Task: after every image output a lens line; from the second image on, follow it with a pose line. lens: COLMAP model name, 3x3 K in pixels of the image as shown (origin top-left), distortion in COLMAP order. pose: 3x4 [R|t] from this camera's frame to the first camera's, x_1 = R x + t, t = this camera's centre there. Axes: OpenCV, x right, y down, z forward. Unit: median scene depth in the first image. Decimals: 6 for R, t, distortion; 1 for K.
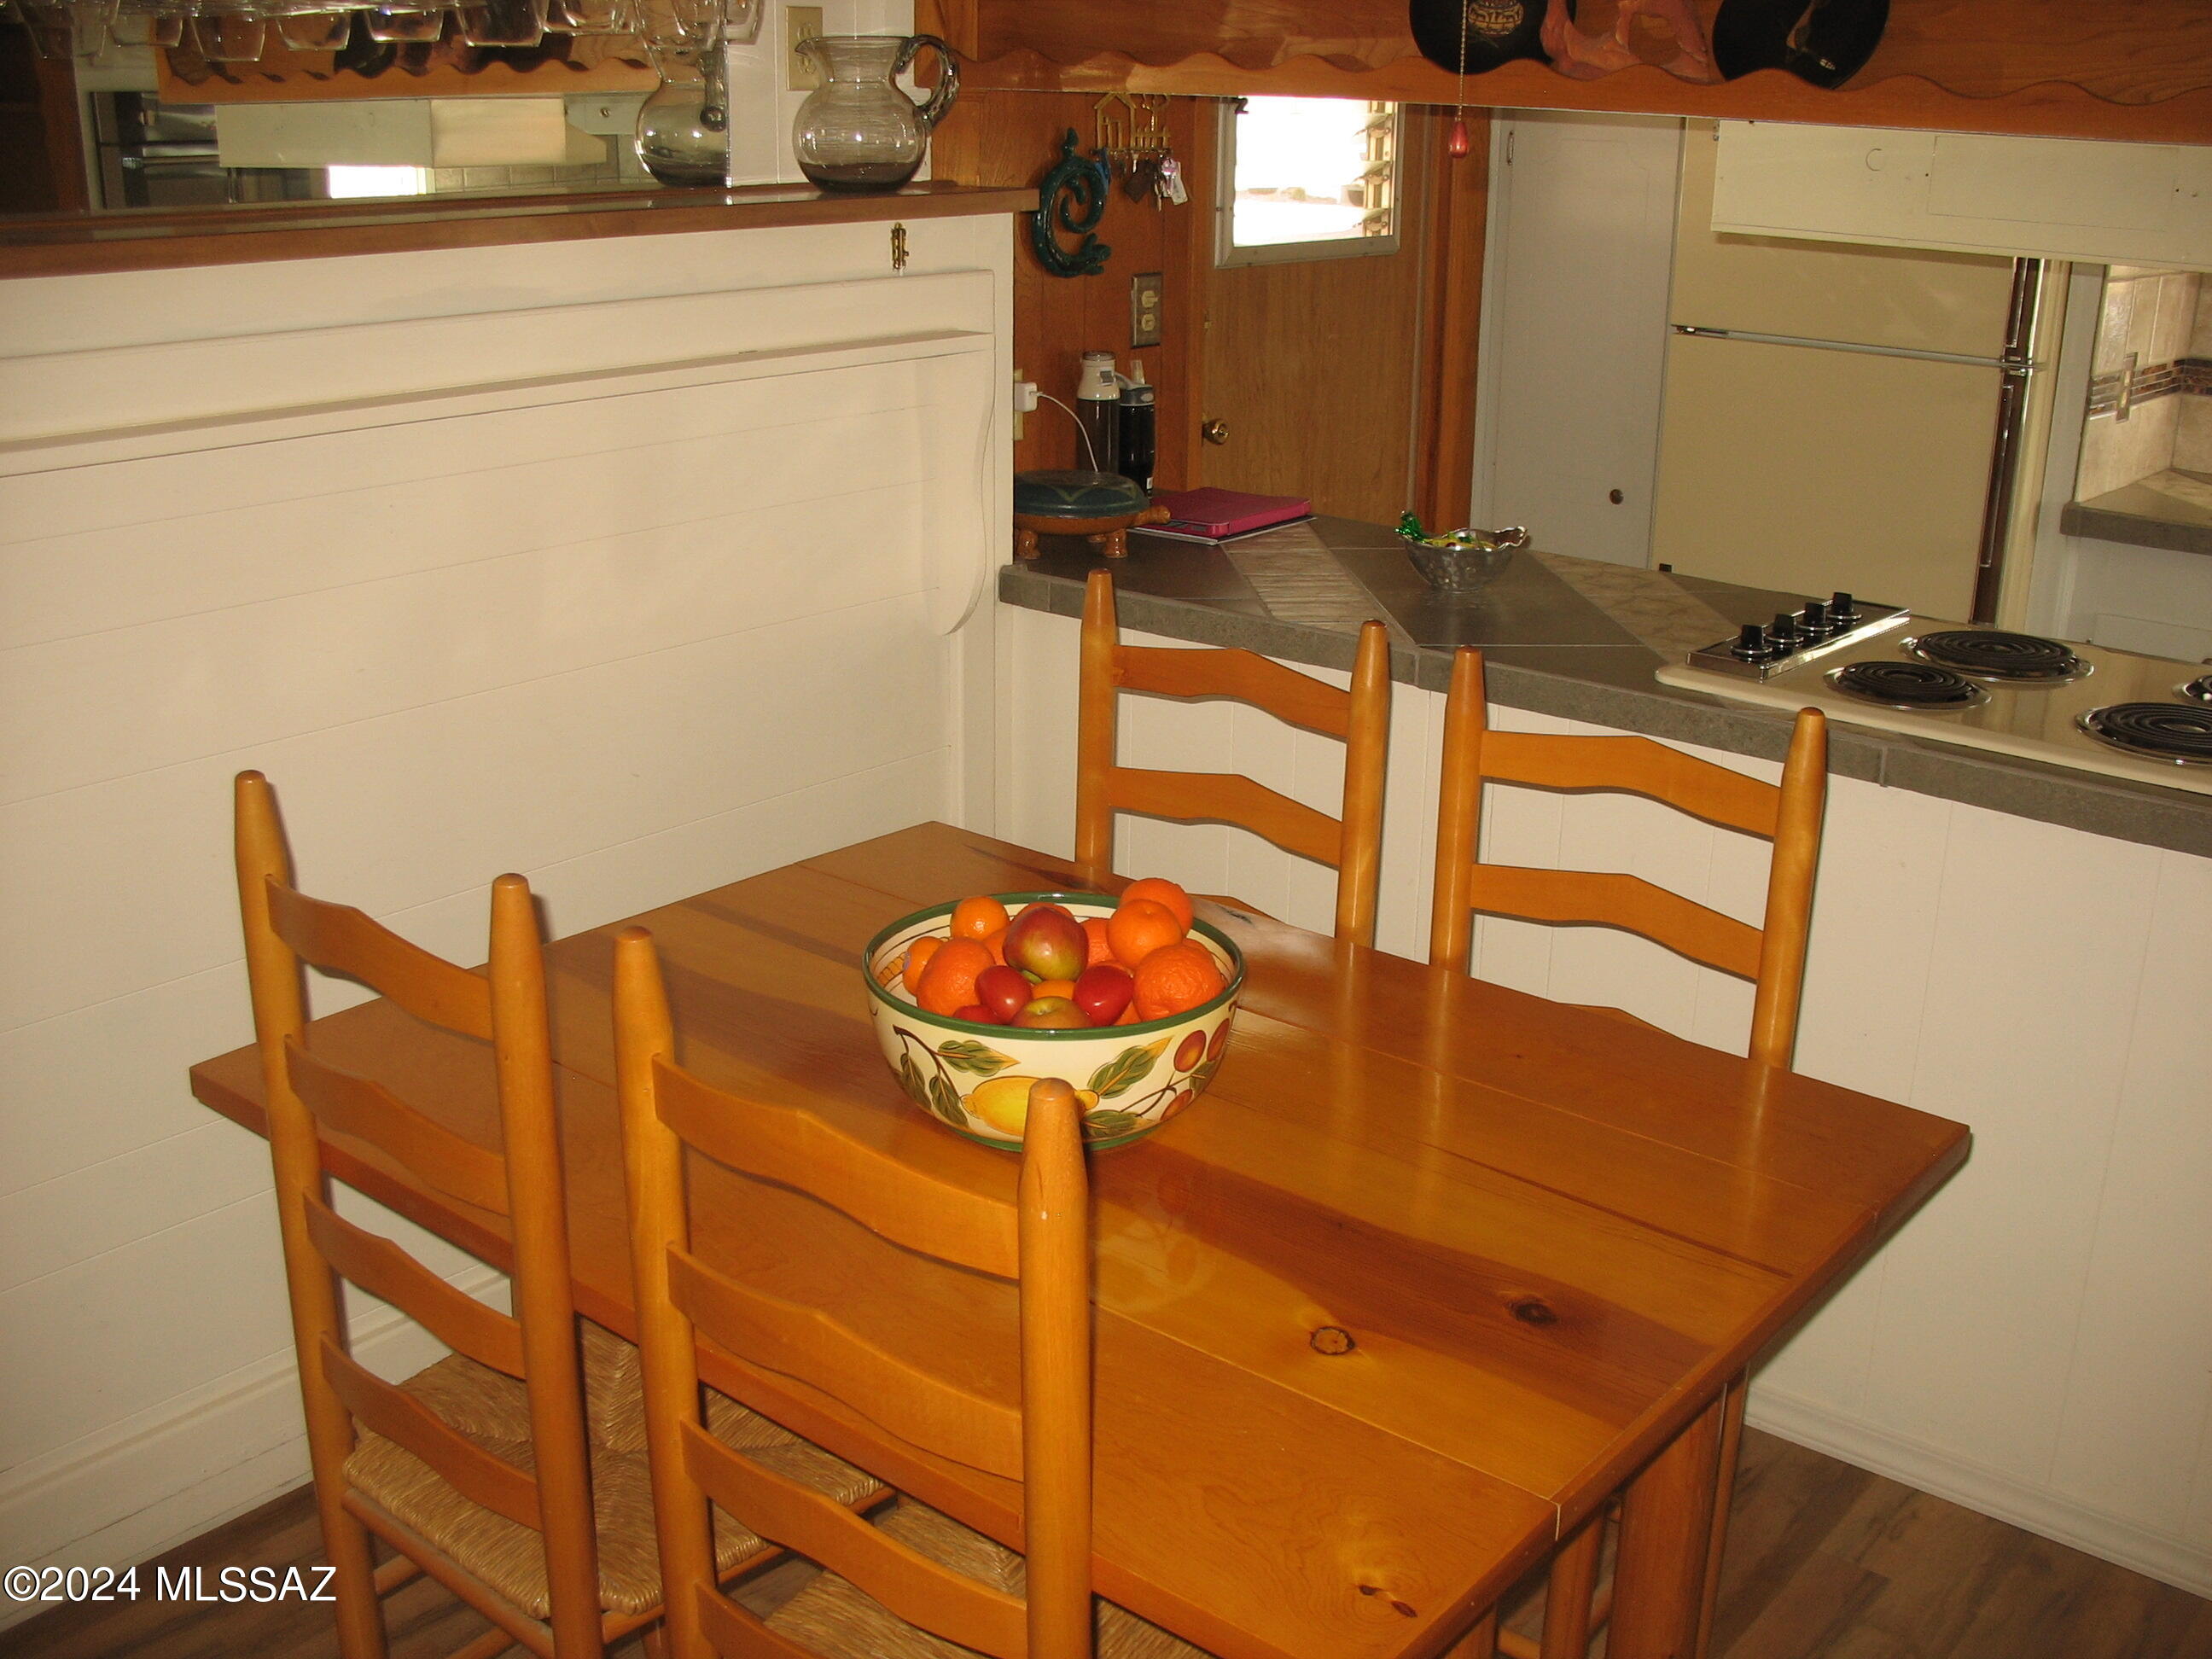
lens RADIAL K [[2277.0, 0, 1106.0], [0, 2277.0, 829.5], [0, 0, 1]] dist [-0.105932, 0.012870]
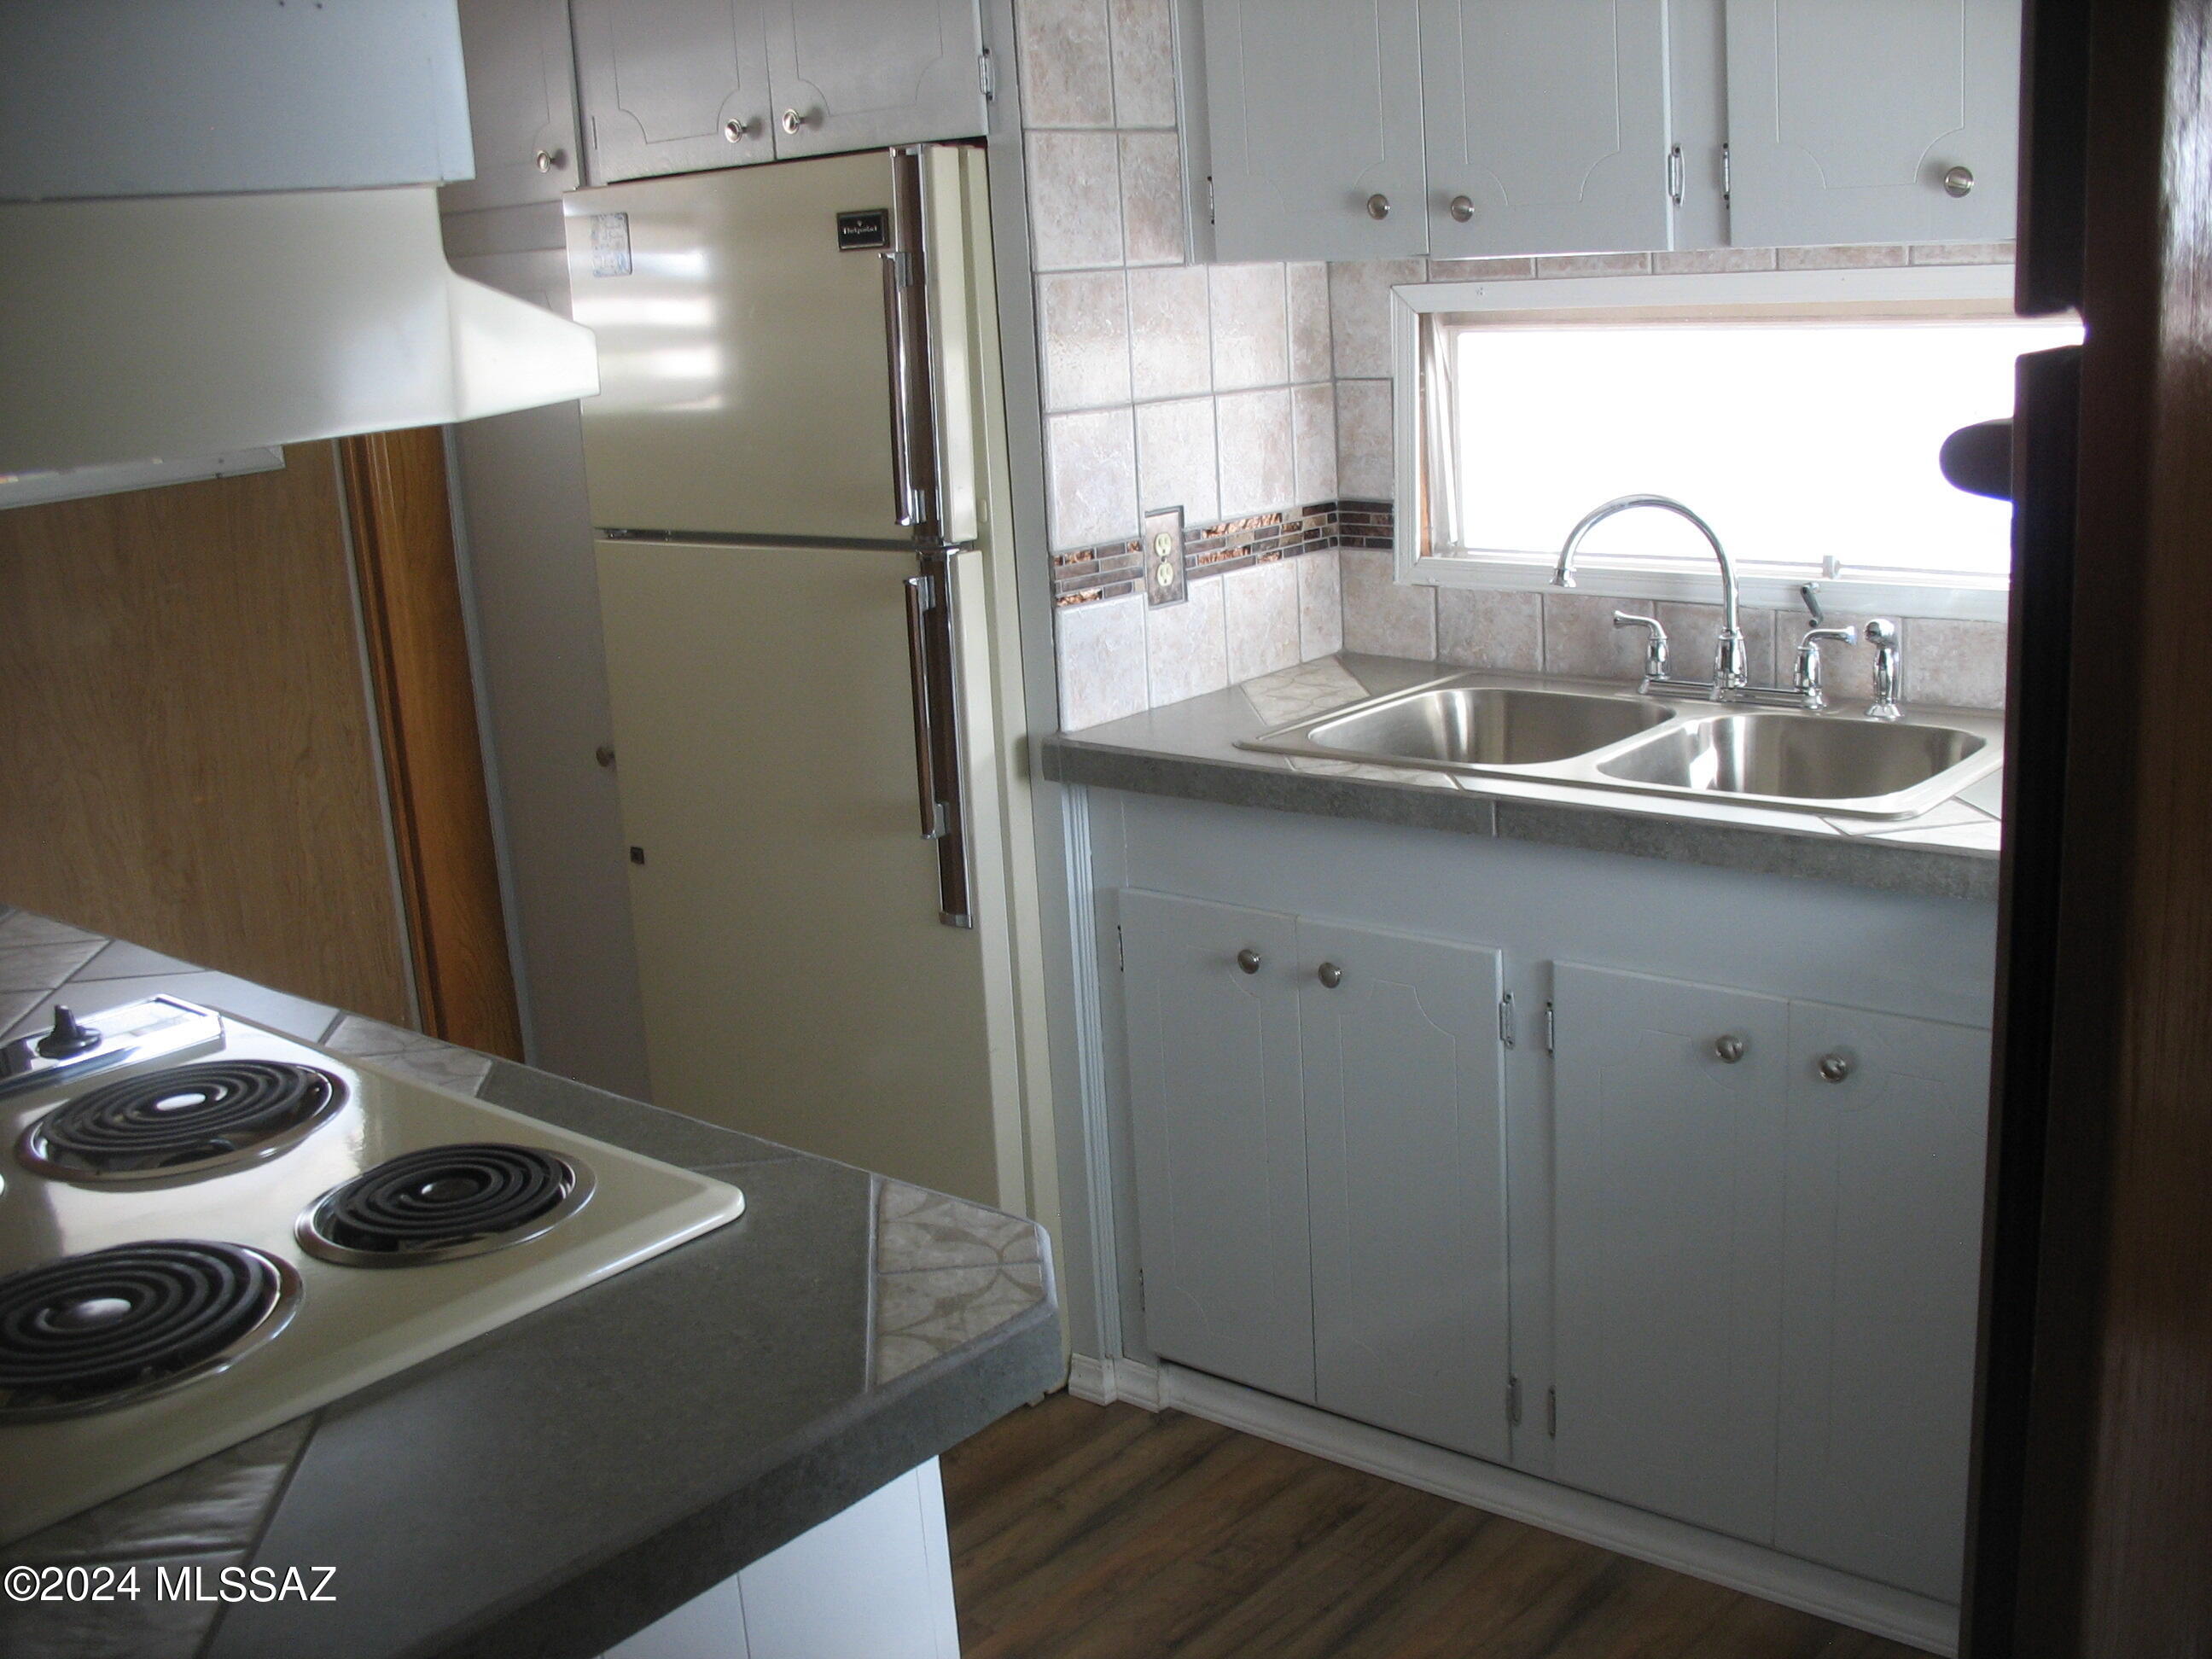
lens RADIAL K [[2277.0, 0, 1106.0], [0, 2277.0, 829.5], [0, 0, 1]] dist [-0.105932, 0.012870]
pose [[0.996877, -0.077190, -0.016657, 0.425024], [0.075696, 0.994166, -0.076841, -0.057564], [0.022492, 0.075340, 0.996904, 0.277814]]
